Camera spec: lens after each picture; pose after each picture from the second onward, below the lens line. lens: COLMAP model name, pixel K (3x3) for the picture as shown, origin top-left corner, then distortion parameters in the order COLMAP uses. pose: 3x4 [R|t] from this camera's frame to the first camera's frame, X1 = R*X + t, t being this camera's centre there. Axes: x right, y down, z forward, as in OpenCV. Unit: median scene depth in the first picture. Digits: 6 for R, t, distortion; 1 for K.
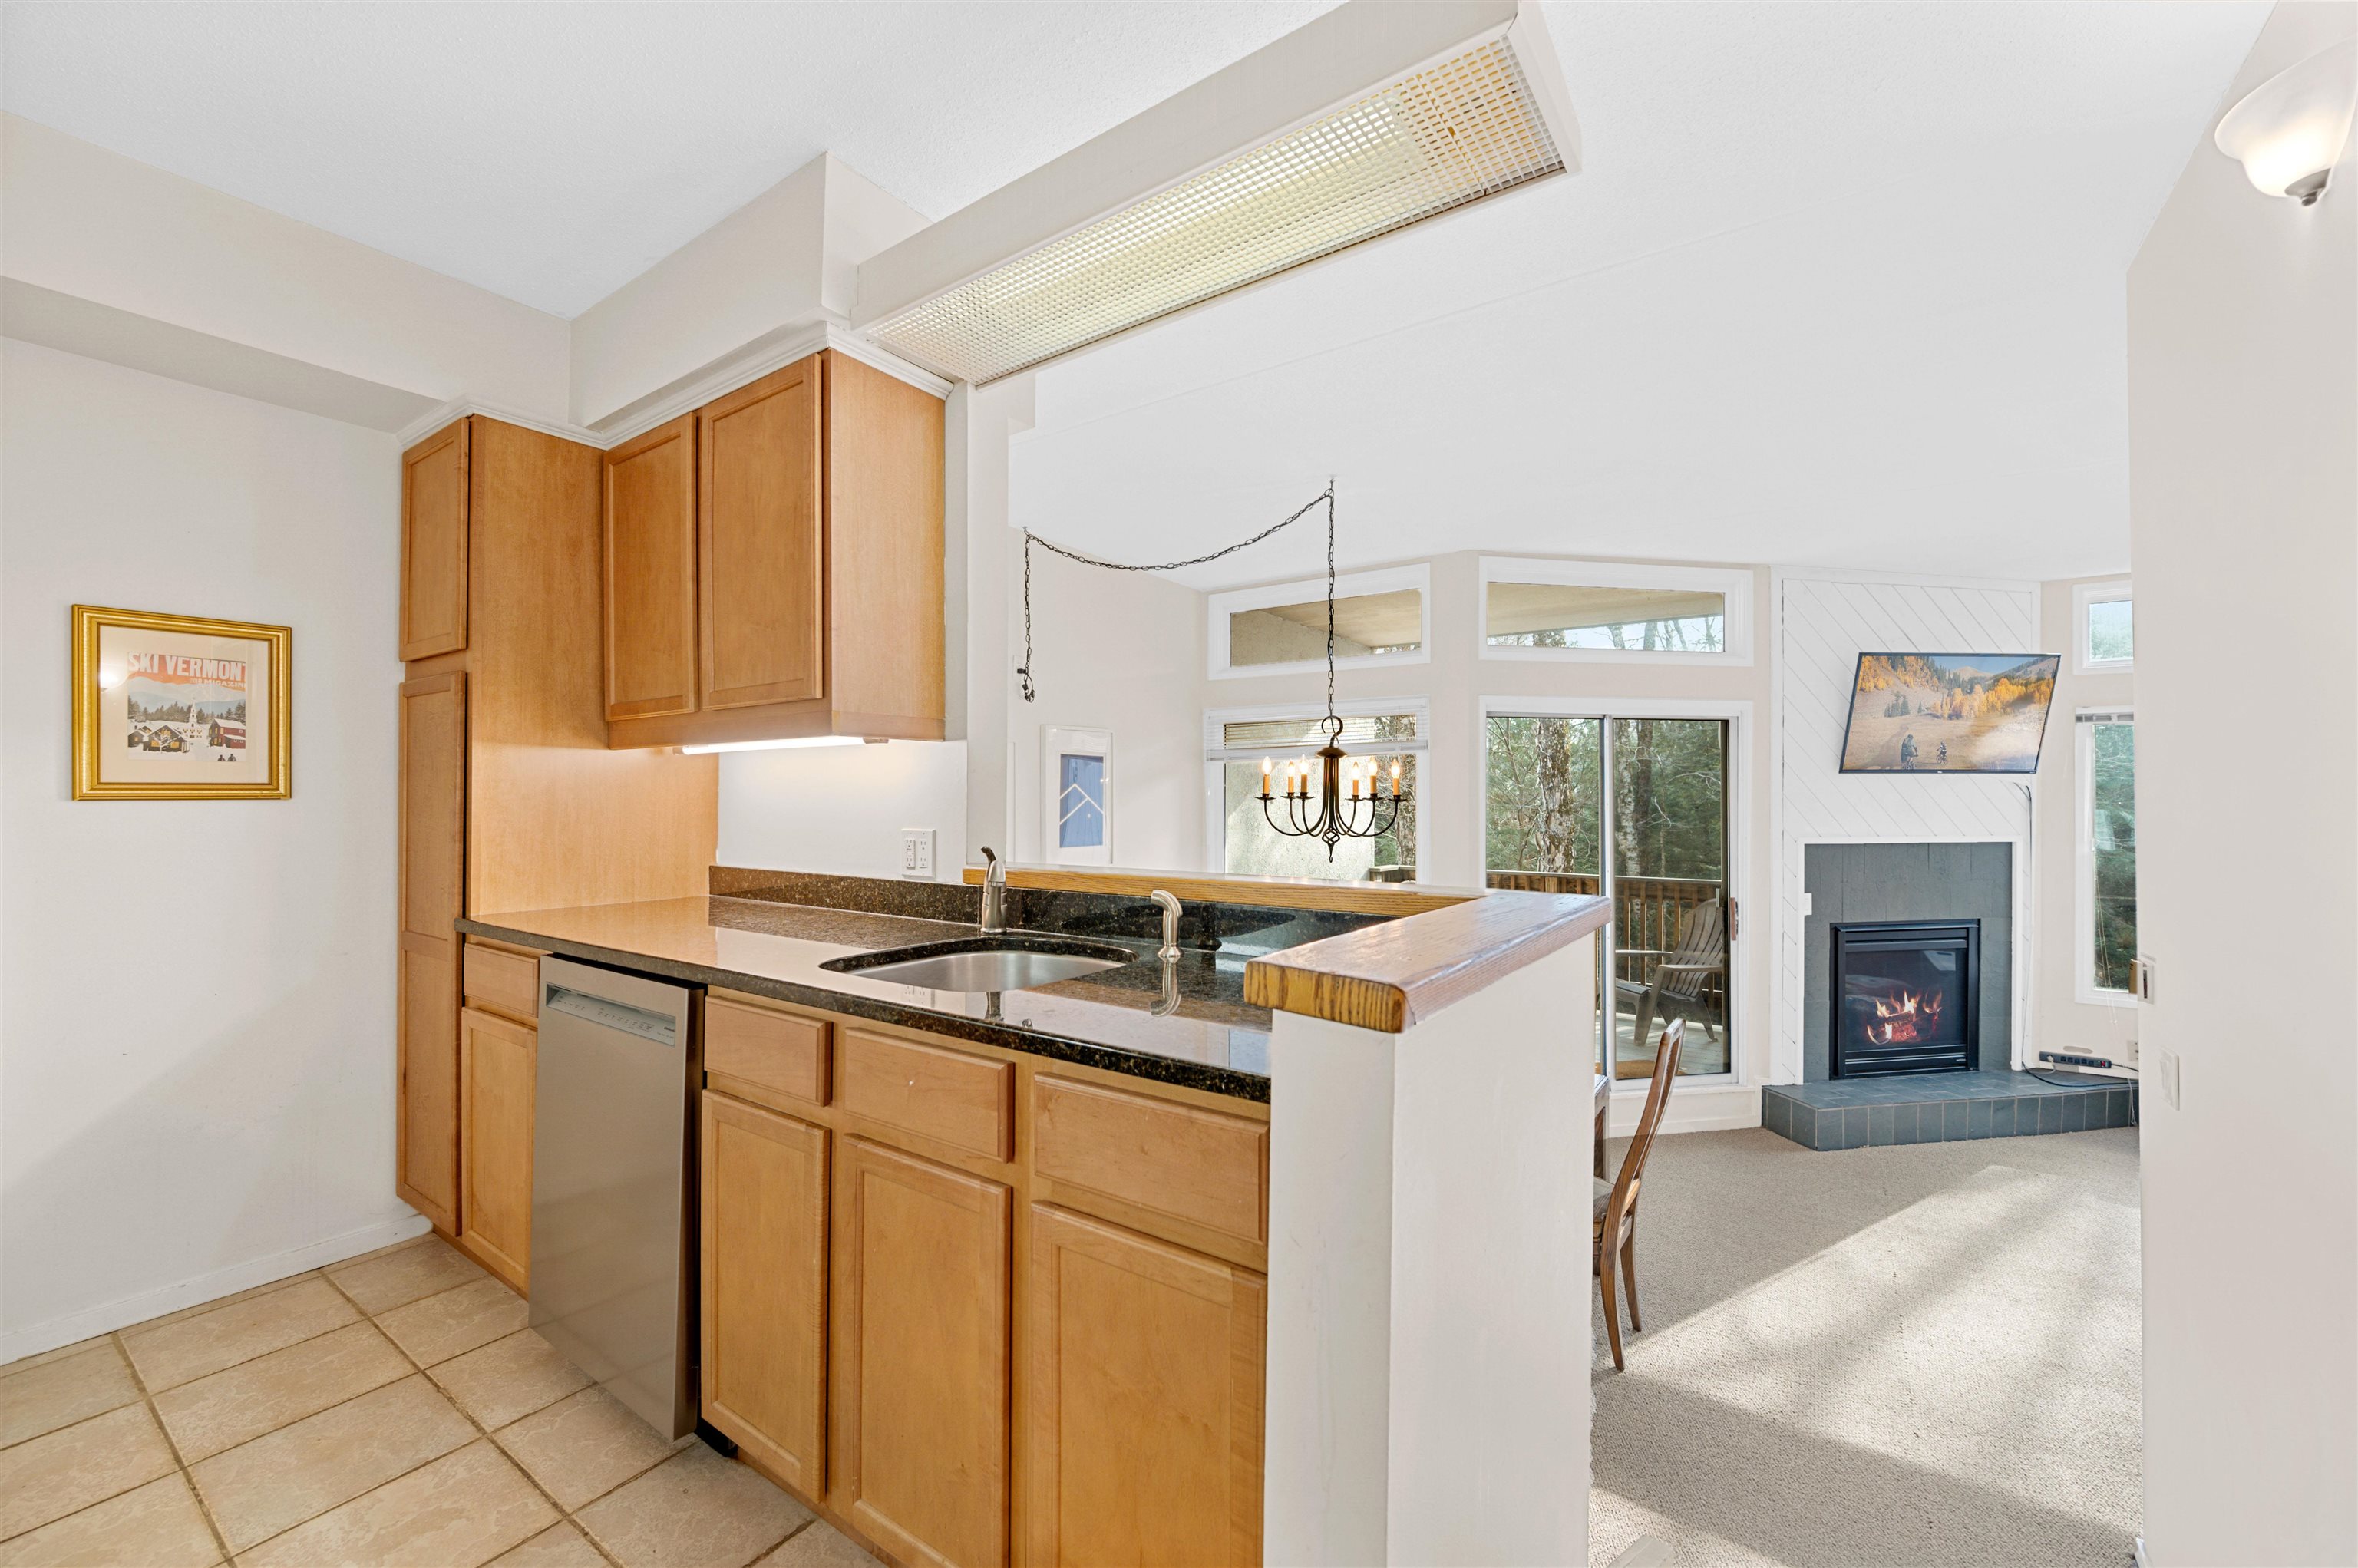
lens RADIAL K [[935.7, 0, 1163.6], [0, 935.7, 789.7], [0, 0, 1]] dist [-0.003869, 0.000811]
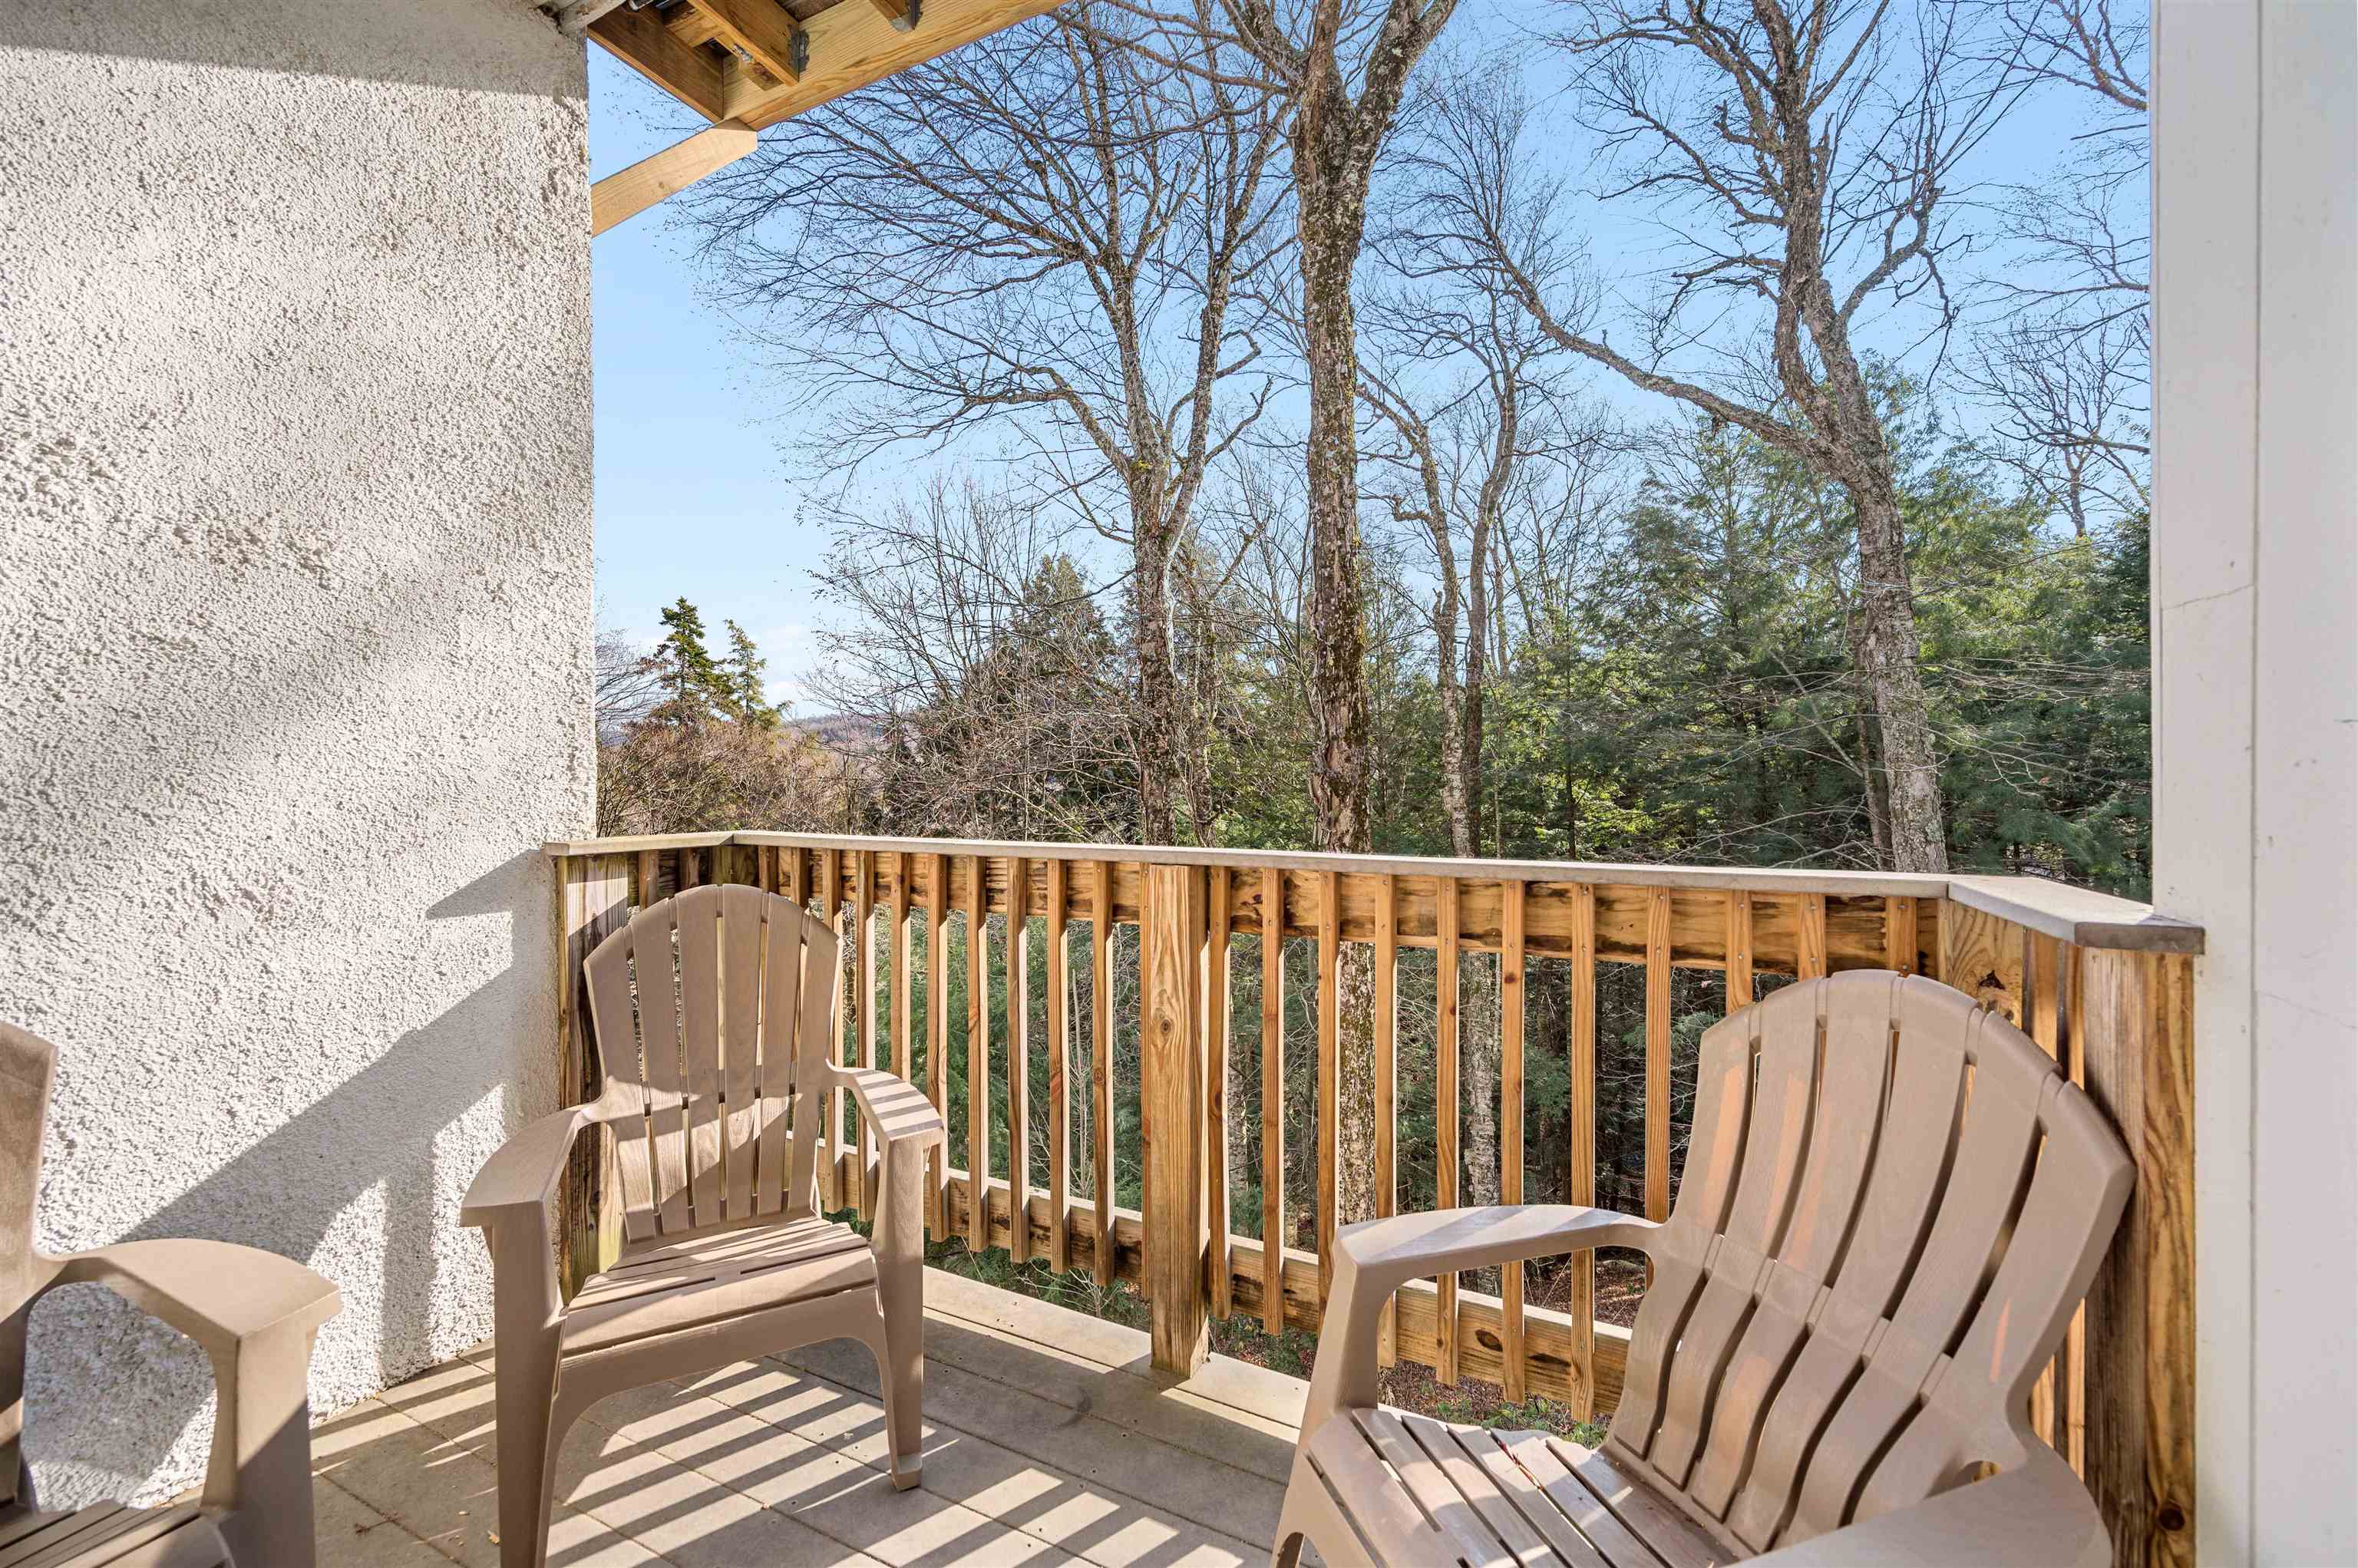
lens RADIAL K [[935.7, 0, 1172.0], [0, 935.7, 771.7], [0, 0, 1]] dist [-0.003869, 0.000811]
pose [[0.986496, -0.001378, 0.163777, 0.518442], [0.000166, 0.999973, 0.007414, 0.096831], [-0.163783, -0.007287, 0.986470, 1.024784]]
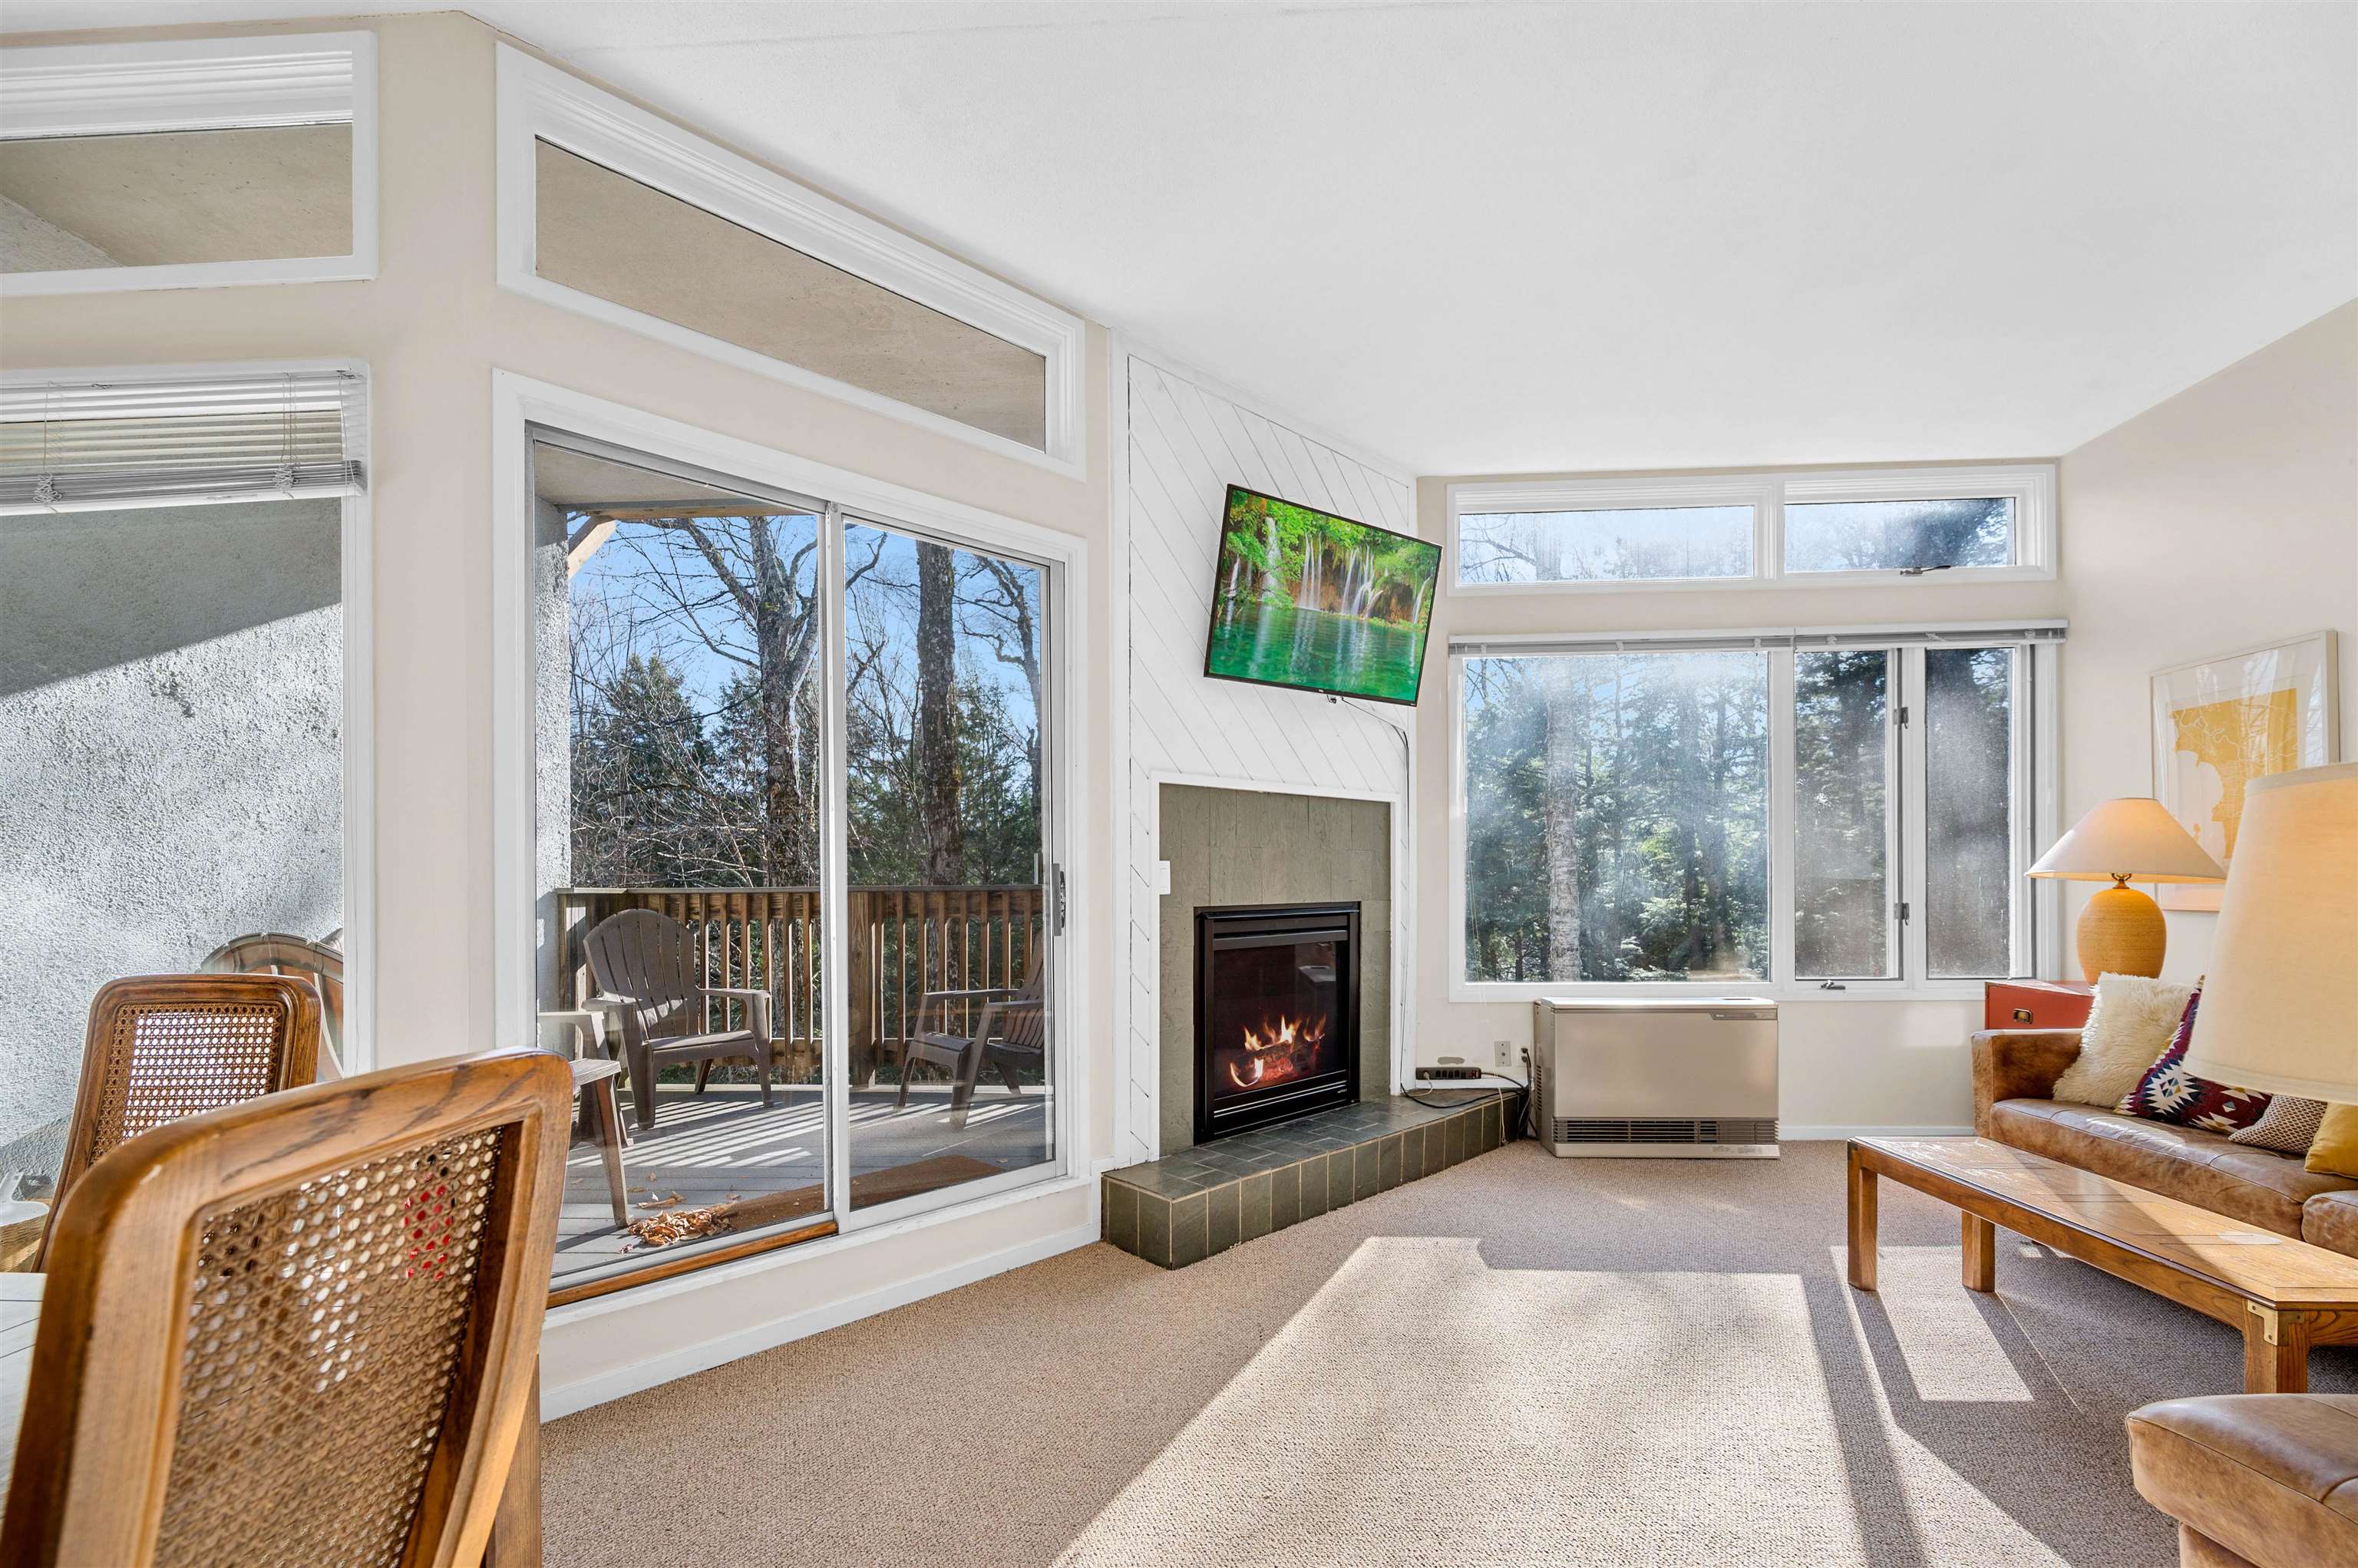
lens RADIAL K [[935.7, 0, 1163.3], [0, 935.7, 886.7], [0, 0, 1]] dist [-0.003869, 0.000811]
pose [[0.846987, -0.007296, 0.531563, 0.344732], [0.003801, 0.999963, 0.007668, 0.122752], [-0.531600, -0.004474, 0.846984, 0.453030]]
